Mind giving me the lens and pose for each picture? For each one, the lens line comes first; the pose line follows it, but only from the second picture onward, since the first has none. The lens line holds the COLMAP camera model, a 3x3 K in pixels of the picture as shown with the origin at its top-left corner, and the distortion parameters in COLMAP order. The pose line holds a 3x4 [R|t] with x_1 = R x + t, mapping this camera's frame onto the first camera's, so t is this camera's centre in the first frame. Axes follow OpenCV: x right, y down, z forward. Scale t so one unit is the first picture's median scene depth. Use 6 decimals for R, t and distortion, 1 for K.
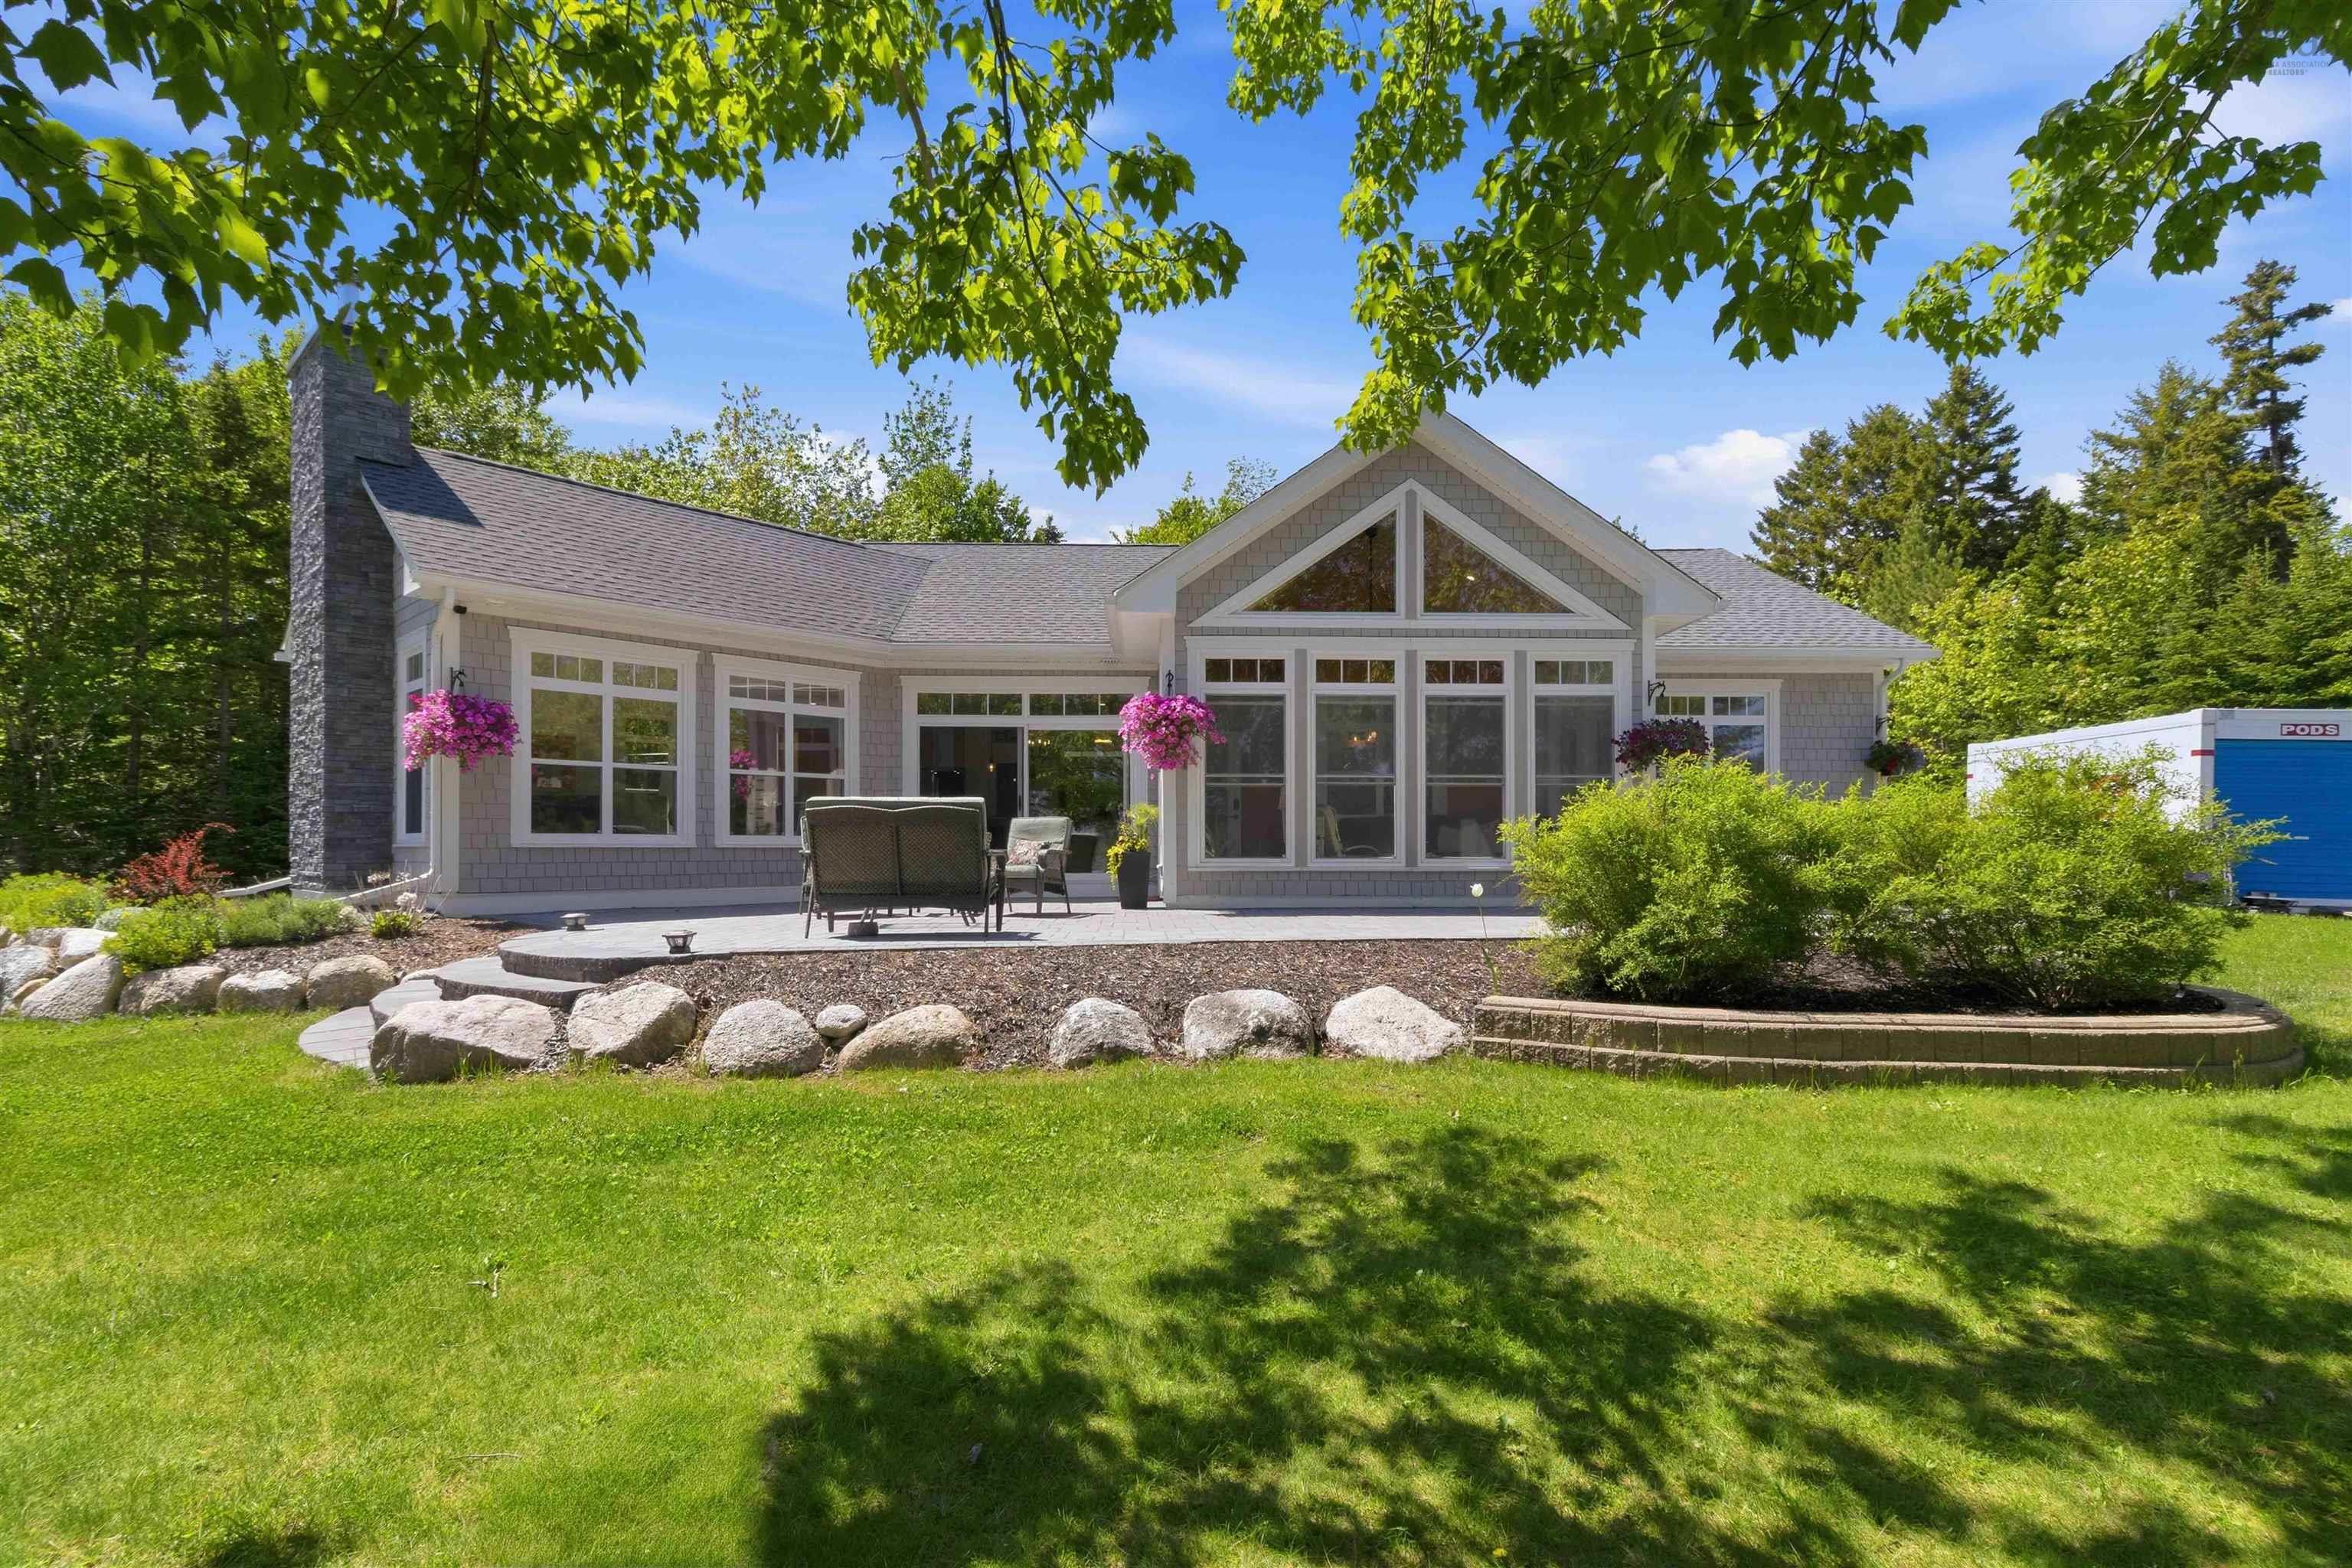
lens RADIAL K [[1105.2, 0, 1170.5], [0, 1105.2, 848.9], [0, 0, 1]] dist [-0.001241, 0.001184]
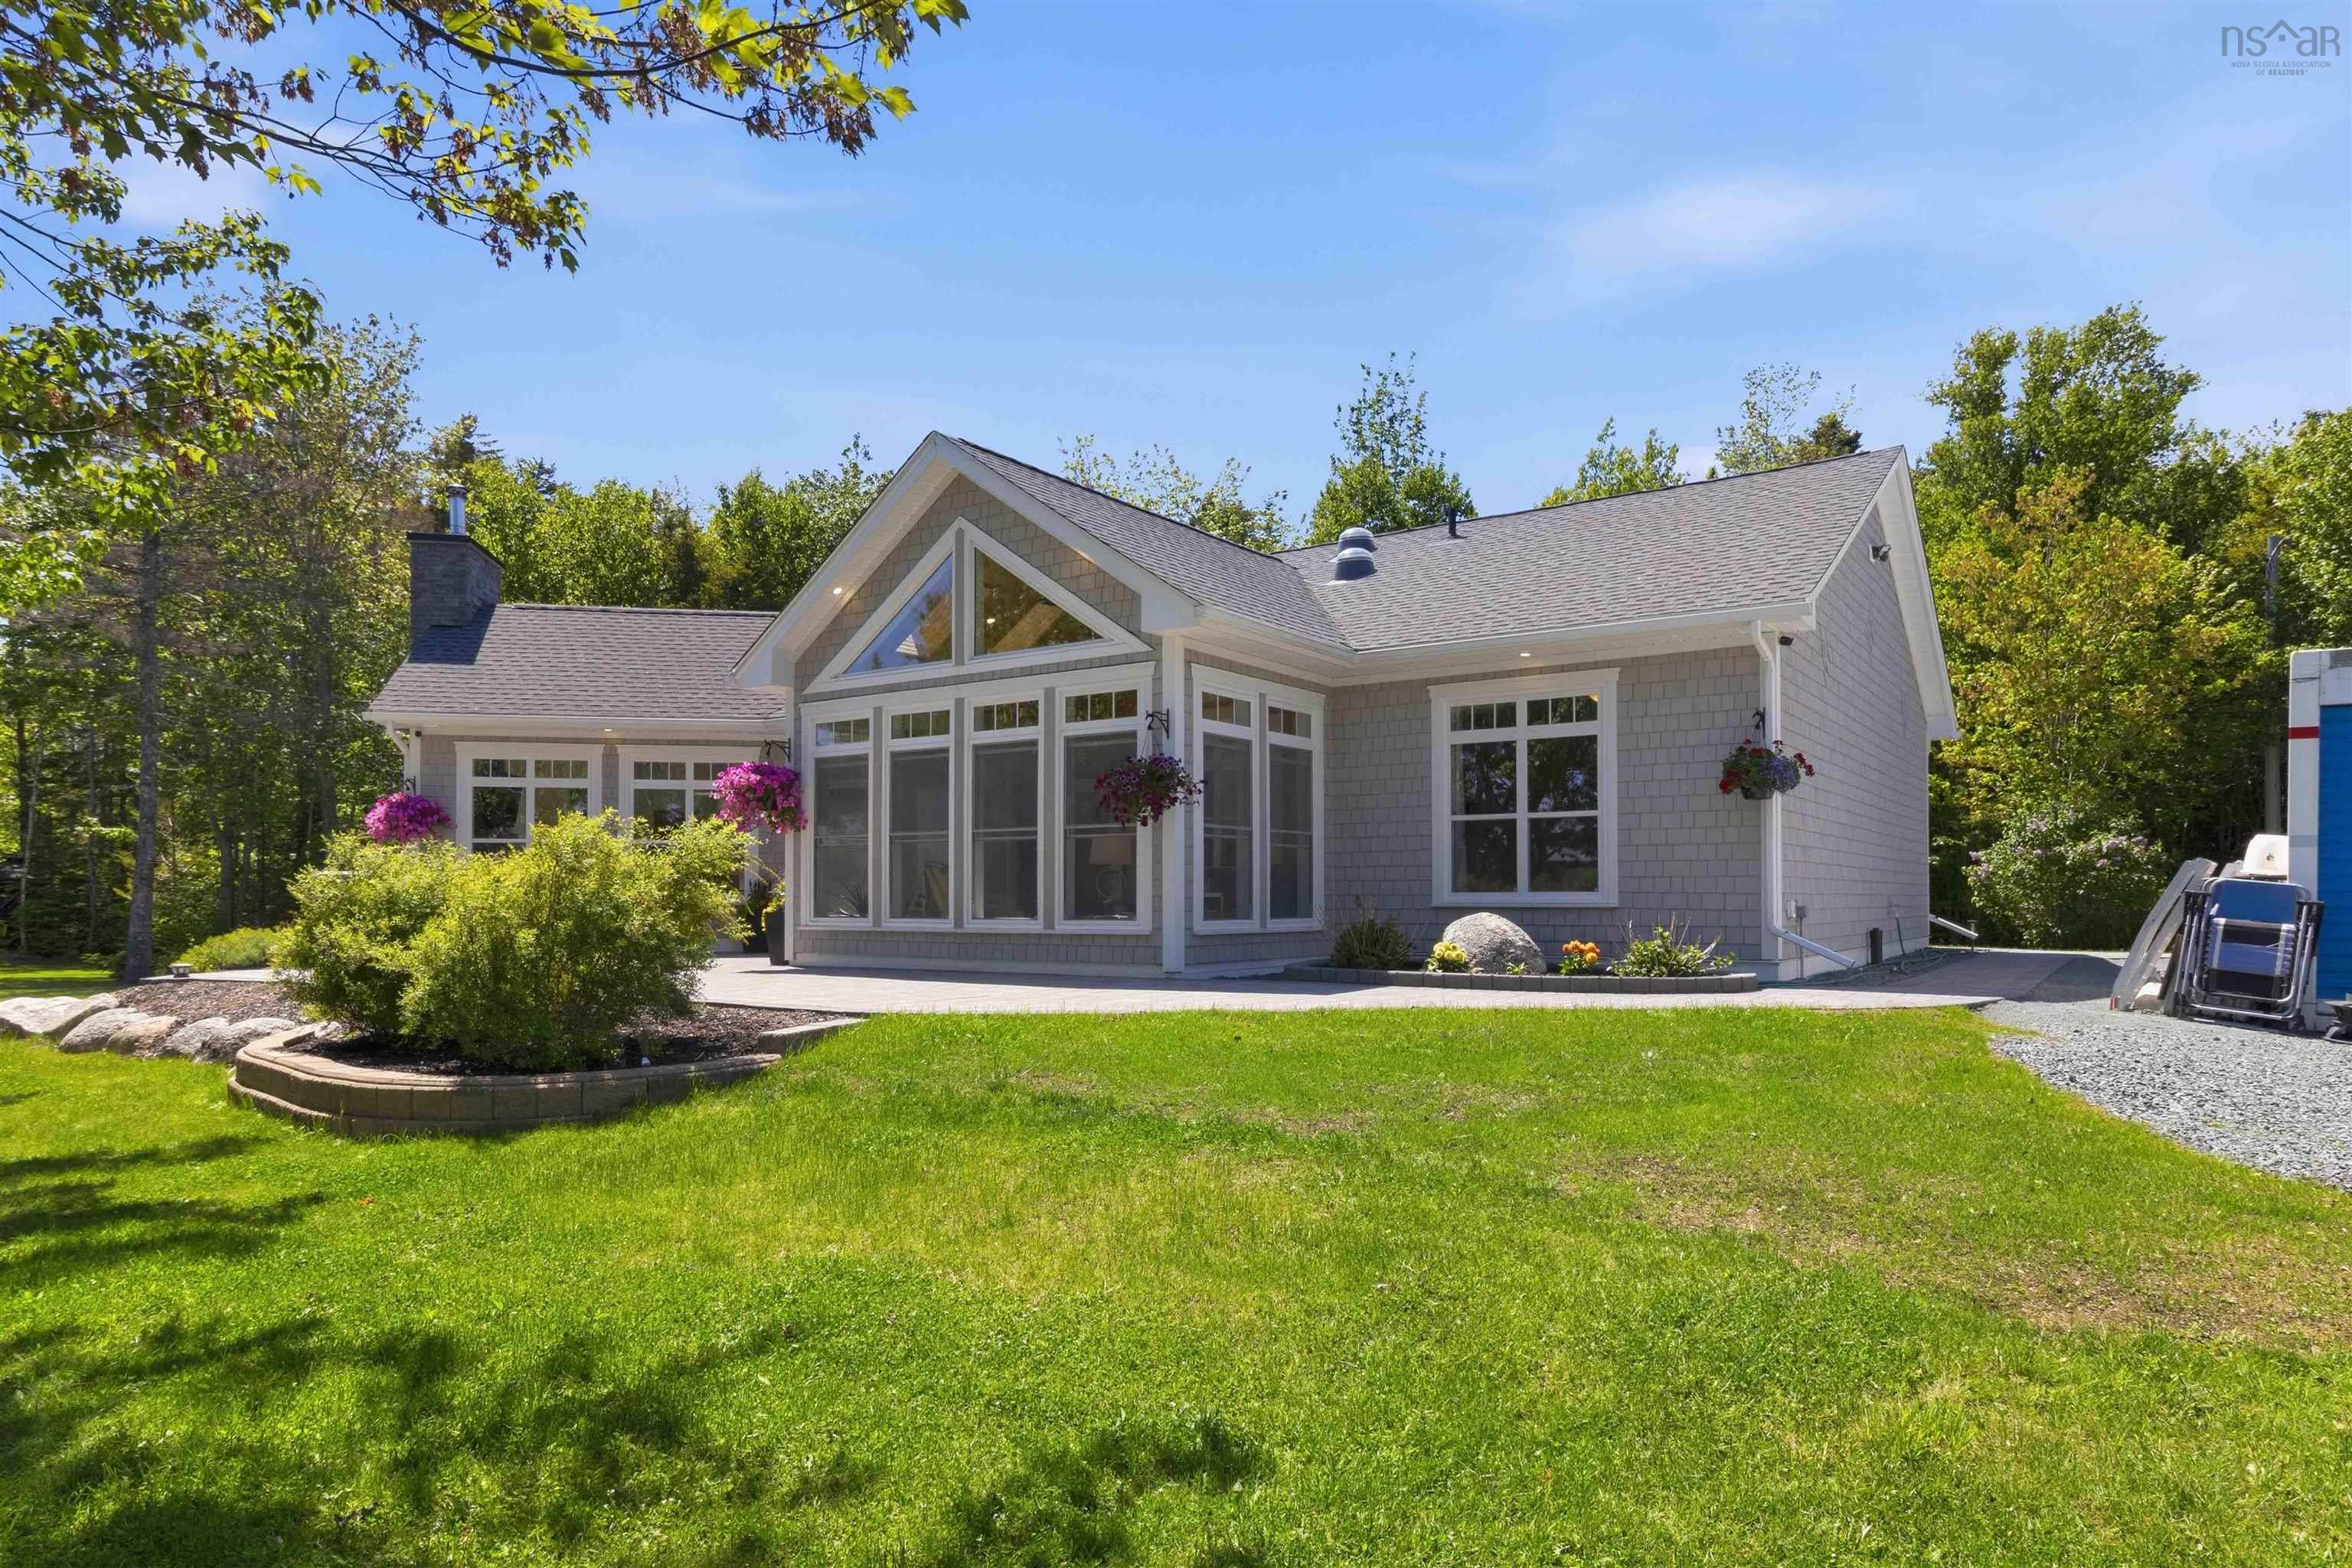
lens RADIAL K [[1390.9, 0, 1176.3], [0, 1390.9, 857.1], [0, 0, 1]] dist [0.005776, -0.000098]
pose [[0.794486, -0.017723, -0.607023, 1.069121], [-0.001534, 0.999512, -0.031190, -0.008304], [0.607280, 0.025711, 0.794072, 0.176372]]
